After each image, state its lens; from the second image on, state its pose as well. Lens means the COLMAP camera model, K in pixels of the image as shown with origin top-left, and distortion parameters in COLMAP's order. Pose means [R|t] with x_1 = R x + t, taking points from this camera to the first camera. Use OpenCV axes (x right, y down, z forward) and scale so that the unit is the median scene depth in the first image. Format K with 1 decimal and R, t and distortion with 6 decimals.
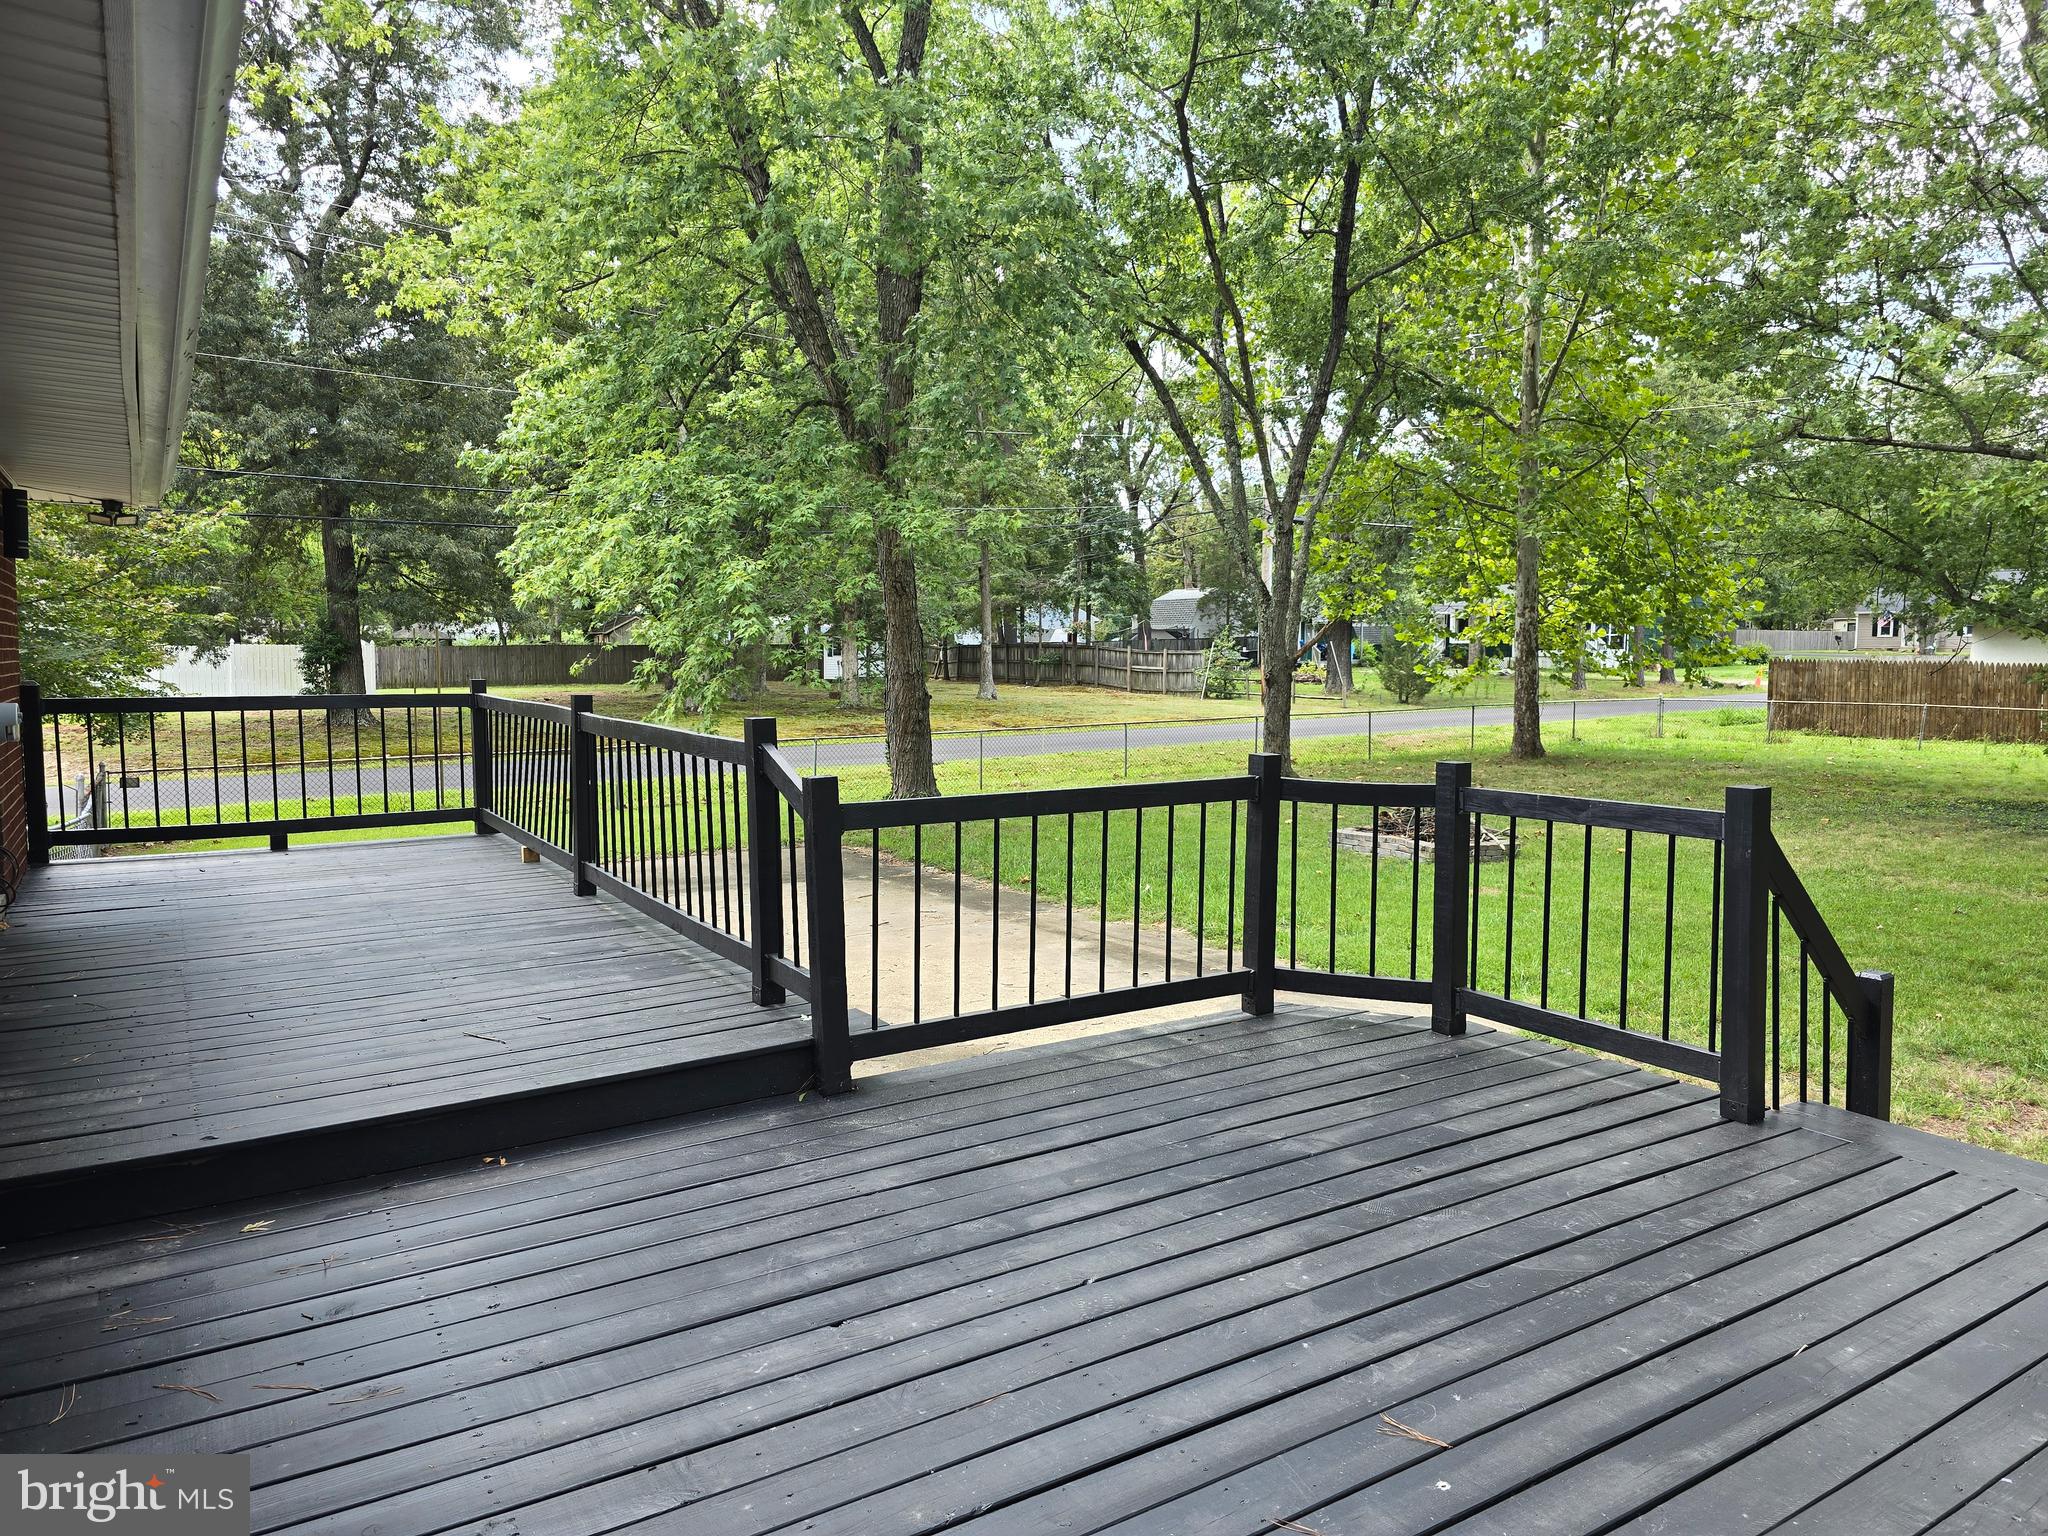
lens RADIAL K [[1383.1, 0, 1024.0], [0, 1383.1, 768.0], [0, 0, 1]] dist [0.004865, -0.001652]
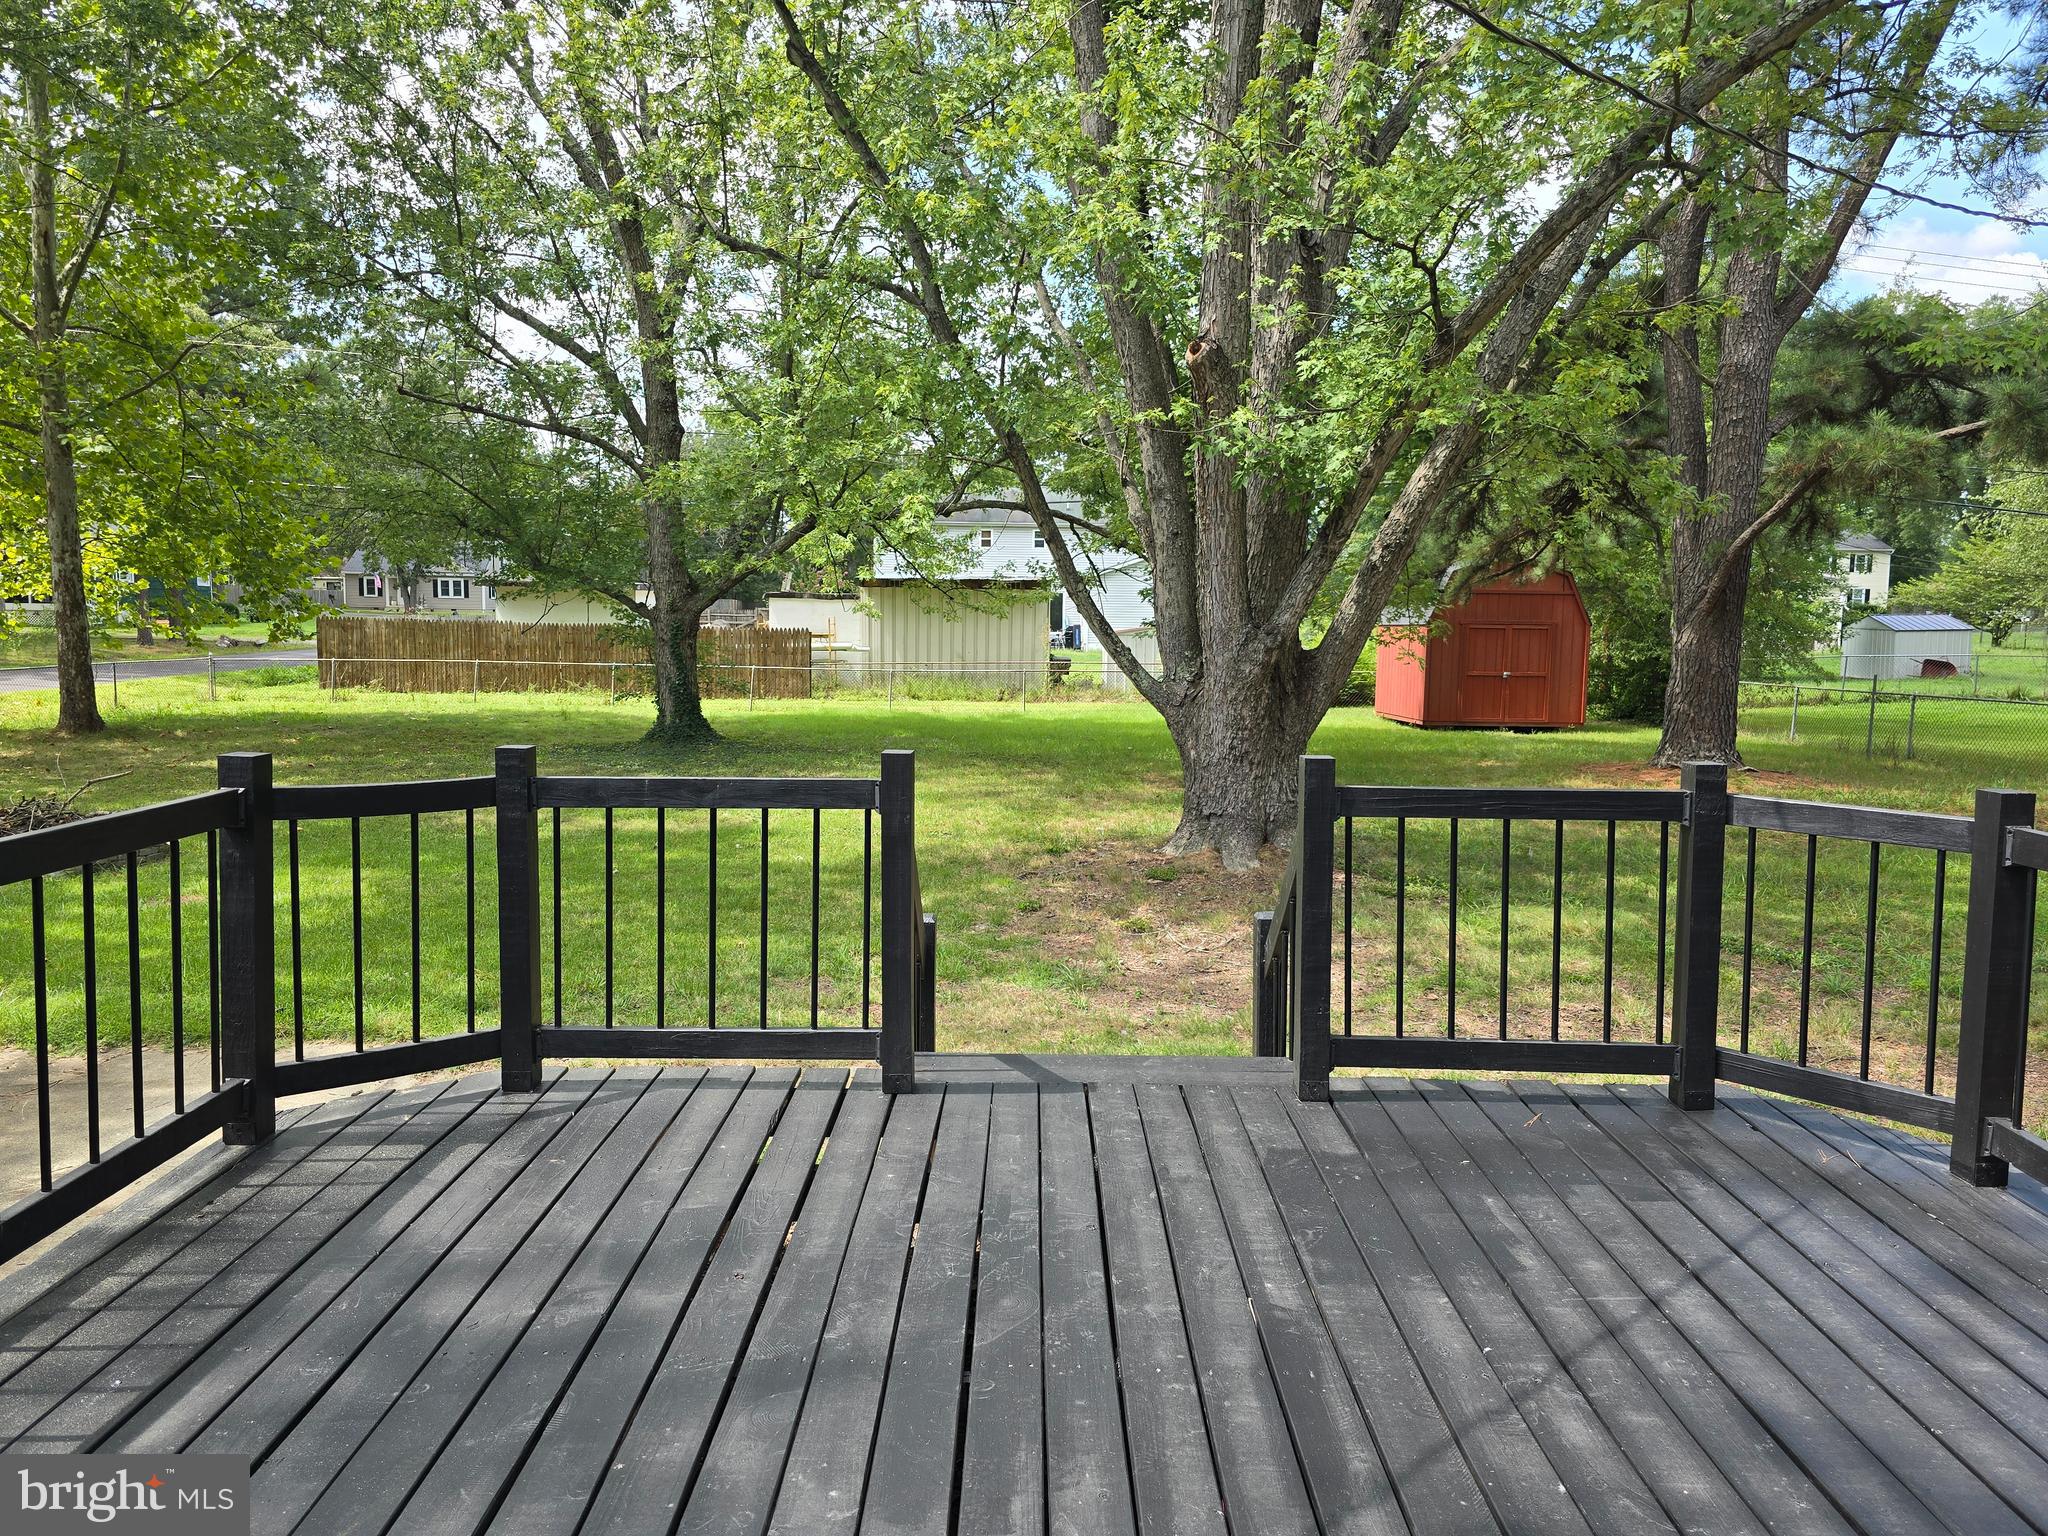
lens RADIAL K [[1365.2, 0, 1027.5], [0, 1365.2, 714.8], [0, 0, 1]] dist [0.080881, -0.059661]
pose [[0.532459, -0.050771, 0.844932, -0.215352], [0.057077, 0.998081, 0.024005, -0.027532], [-0.844529, 0.035444, 0.534335, 0.342820]]
